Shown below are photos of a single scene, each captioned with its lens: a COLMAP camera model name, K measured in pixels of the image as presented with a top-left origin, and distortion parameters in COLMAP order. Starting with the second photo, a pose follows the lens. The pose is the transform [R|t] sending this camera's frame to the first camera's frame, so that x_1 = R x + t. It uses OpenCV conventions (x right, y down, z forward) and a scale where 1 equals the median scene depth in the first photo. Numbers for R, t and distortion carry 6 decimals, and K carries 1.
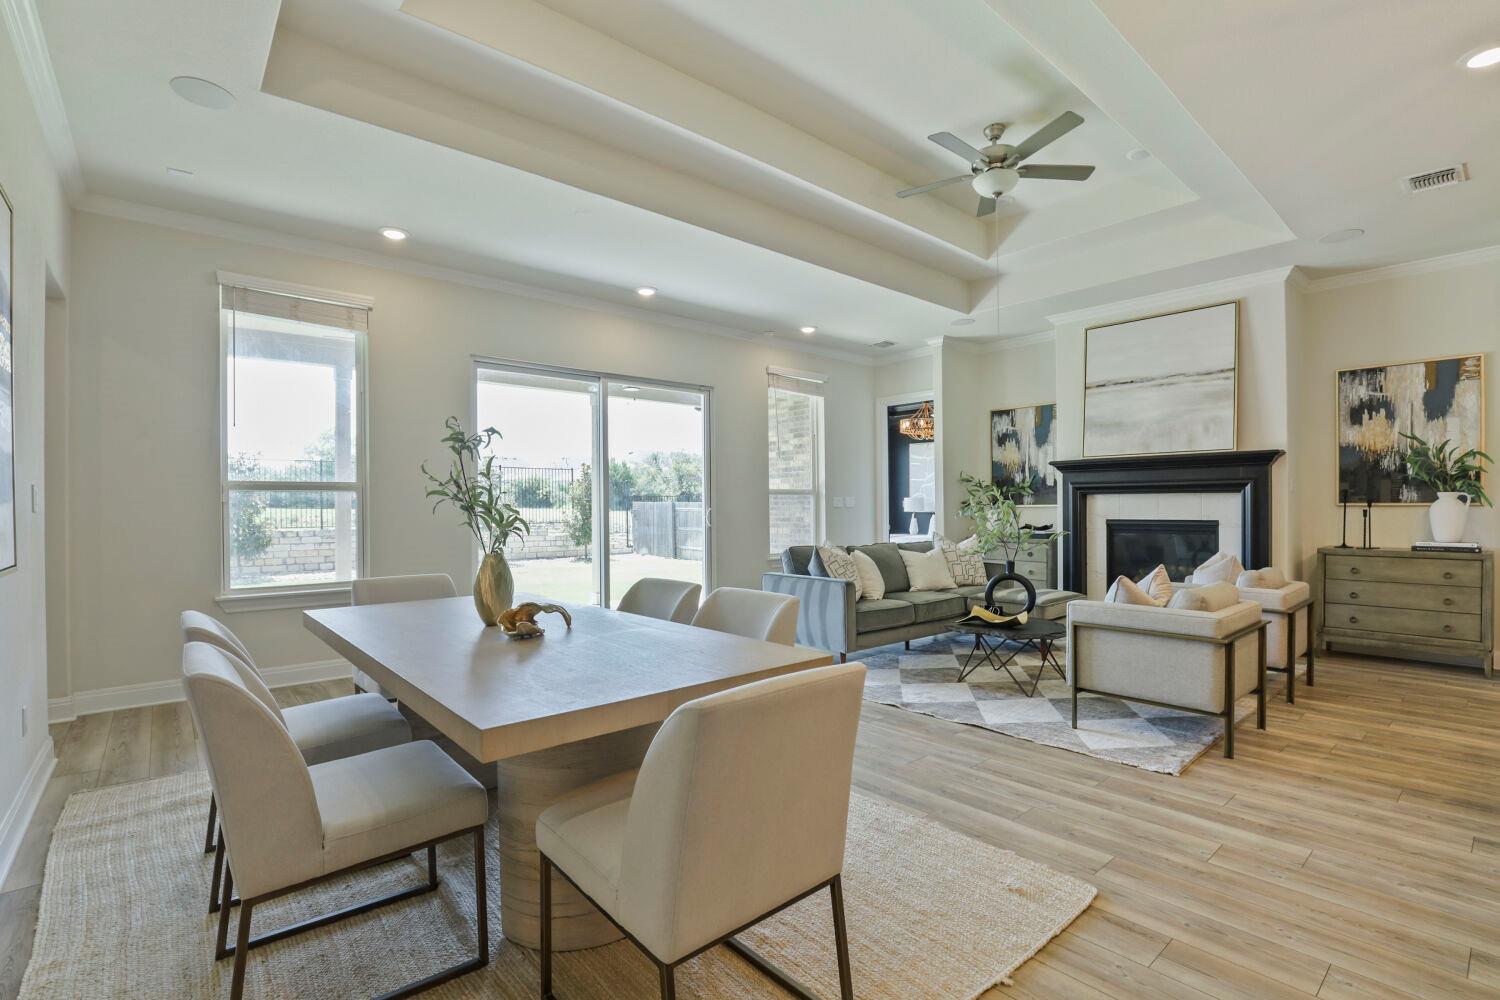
lens RADIAL K [[699.6, 0, 740.0], [0, 699.6, 522.5], [0, 0, 1]] dist [-0.026795, 0.005229]
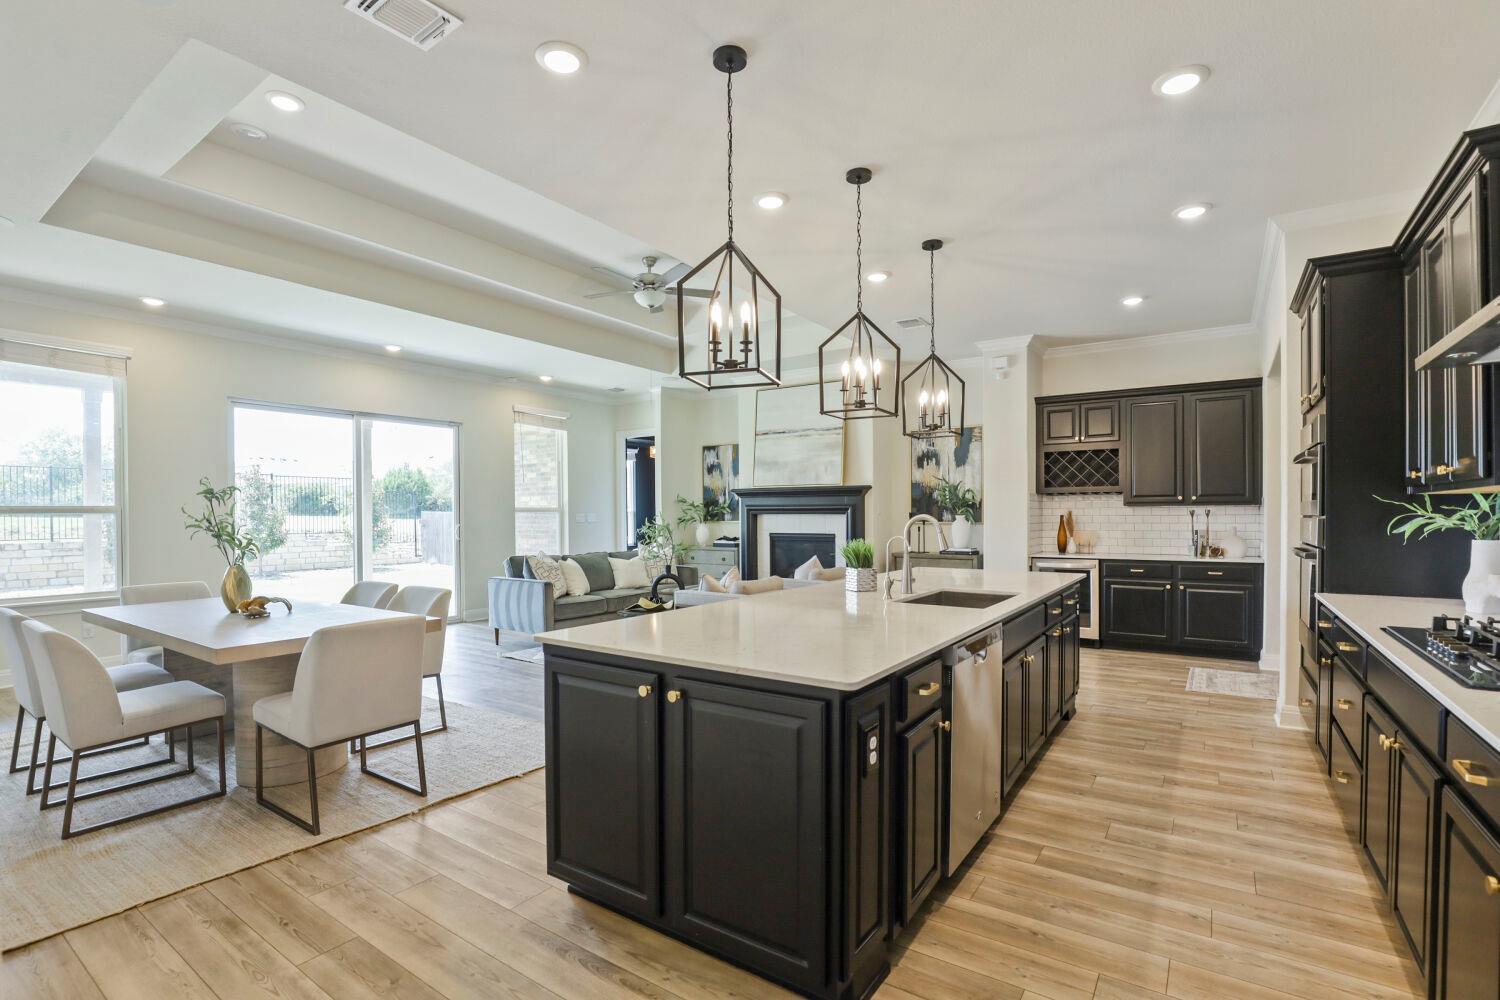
lens RADIAL K [[699.6, 0, 743.0], [0, 699.6, 526.6], [0, 0, 1]] dist [-0.026795, 0.005229]
pose [[0.966616, -0.001966, 0.256221, 0.145563], [0.002757, 0.999992, -0.002727, -0.014848], [-0.256214, 0.003343, 0.966614, -0.327848]]
